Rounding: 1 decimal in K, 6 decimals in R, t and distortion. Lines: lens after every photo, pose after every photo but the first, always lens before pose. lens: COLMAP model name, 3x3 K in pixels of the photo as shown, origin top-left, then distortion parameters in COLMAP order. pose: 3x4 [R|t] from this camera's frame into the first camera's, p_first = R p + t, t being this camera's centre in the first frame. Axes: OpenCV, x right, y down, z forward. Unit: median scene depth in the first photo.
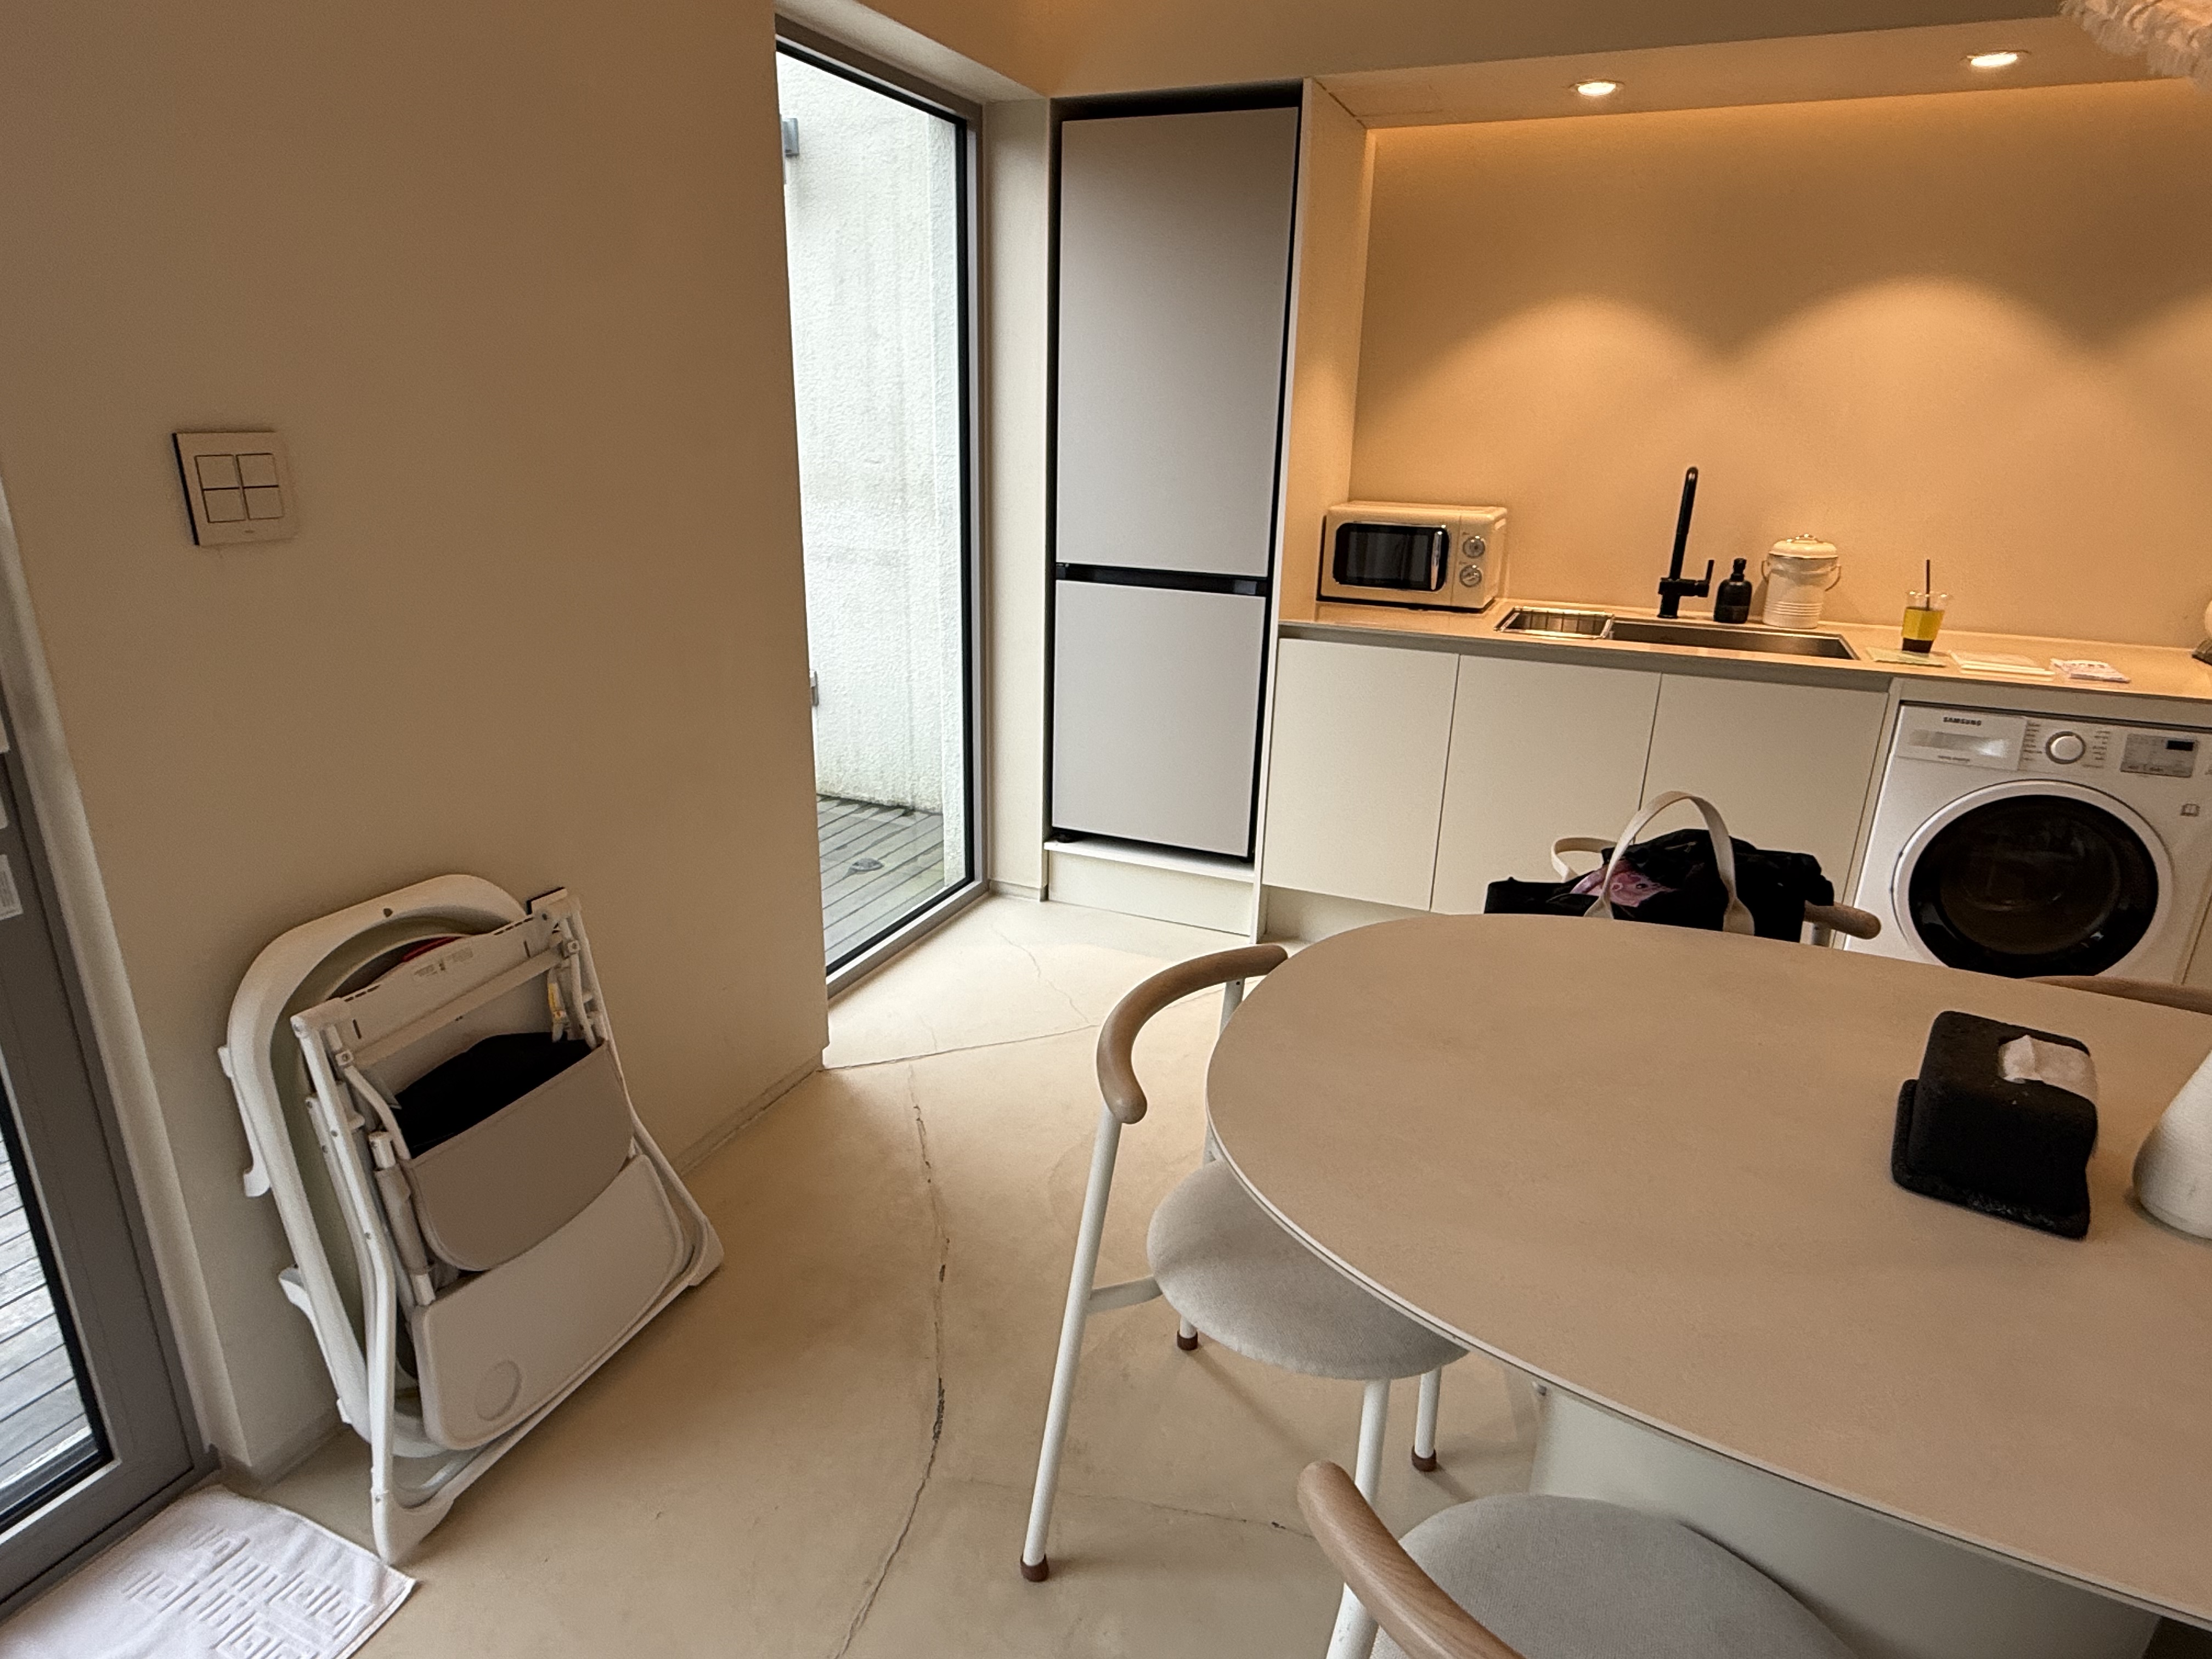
lens RADIAL K [[1250.5, 0, 1106.0], [0, 1250.5, 829.5], [0, 0, 1]] dist [-0.001851, -0.000661]
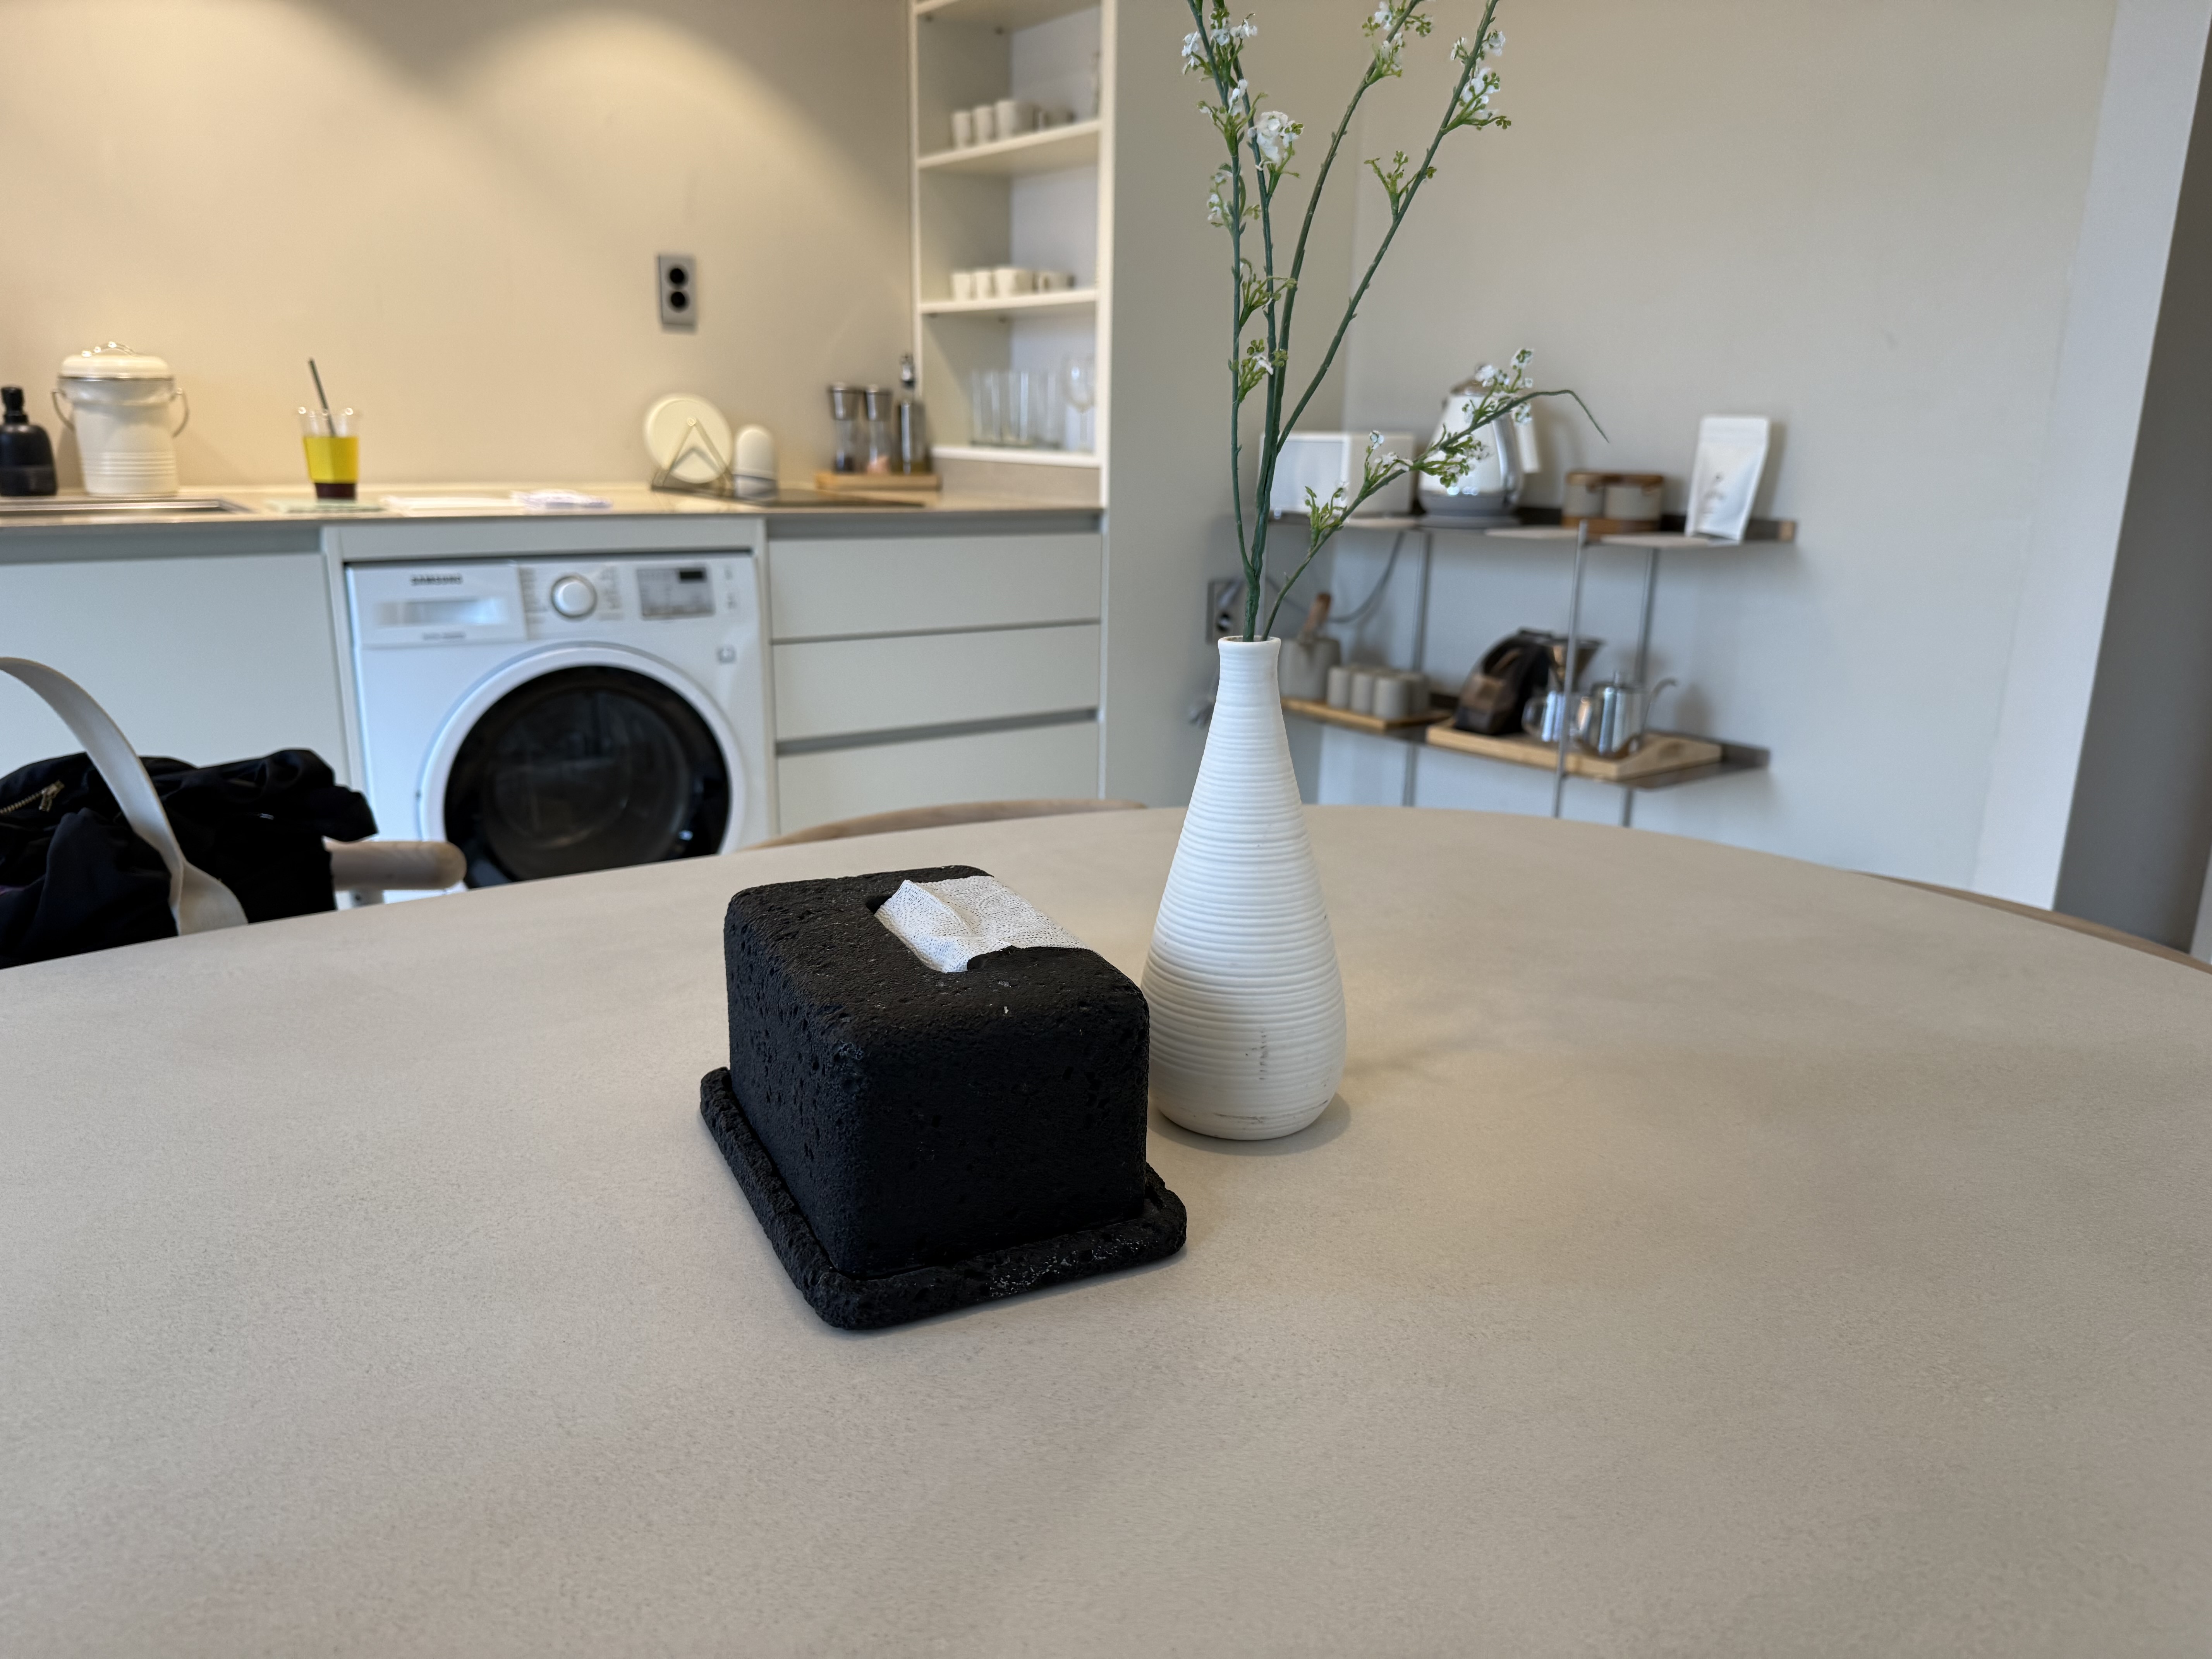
lens RADIAL K [[1583.1, 0, 1106.0], [0, 1583.1, 829.5], [0, 0, 1]] dist [0.053729, -0.067477]
pose [[0.506230, -0.233273, 0.830250, 0.100492], [0.261683, 0.958881, 0.109857, 0.034851], [-0.821738, 0.161650, 0.546458, 0.209692]]
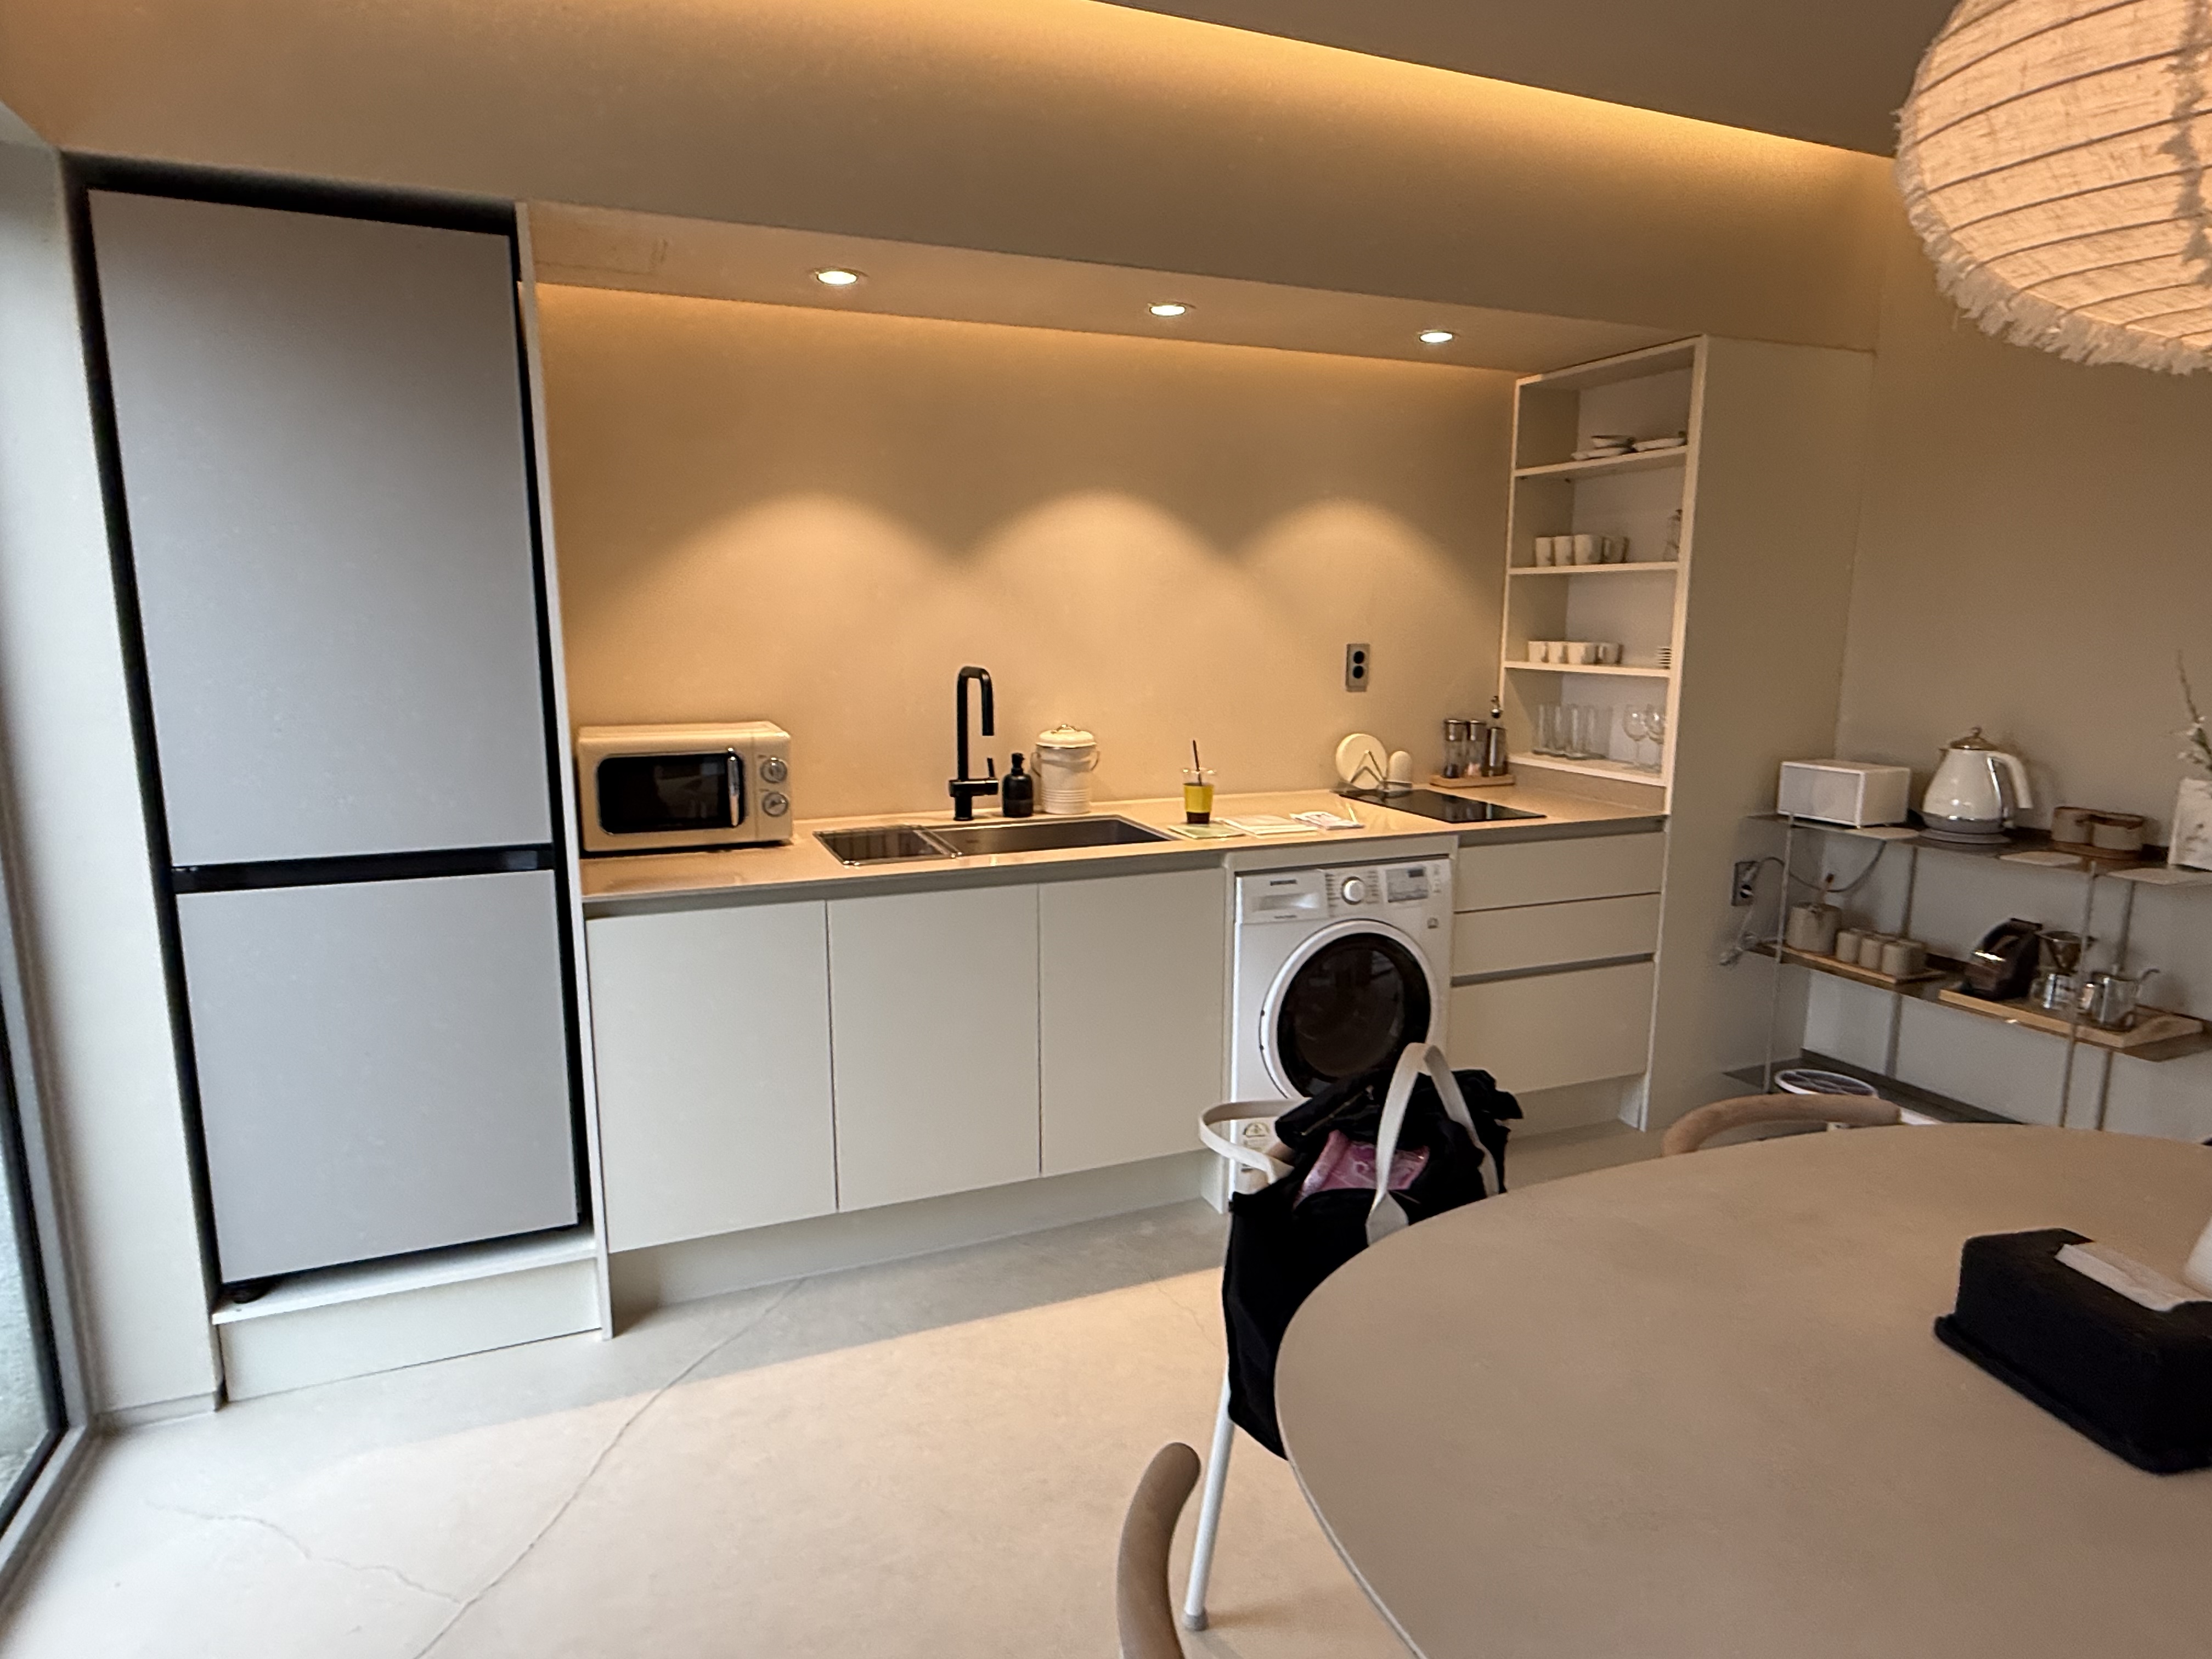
lens RADIAL K [[1250.5, 0, 1106.0], [0, 1250.5, 829.5], [0, 0, 1]] dist [-0.001851, -0.000661]
pose [[0.703585, -0.140695, 0.696543, -0.148316], [0.237214, 0.970479, -0.043585, -0.099104], [-0.669849, 0.195896, 0.716190, 0.254458]]
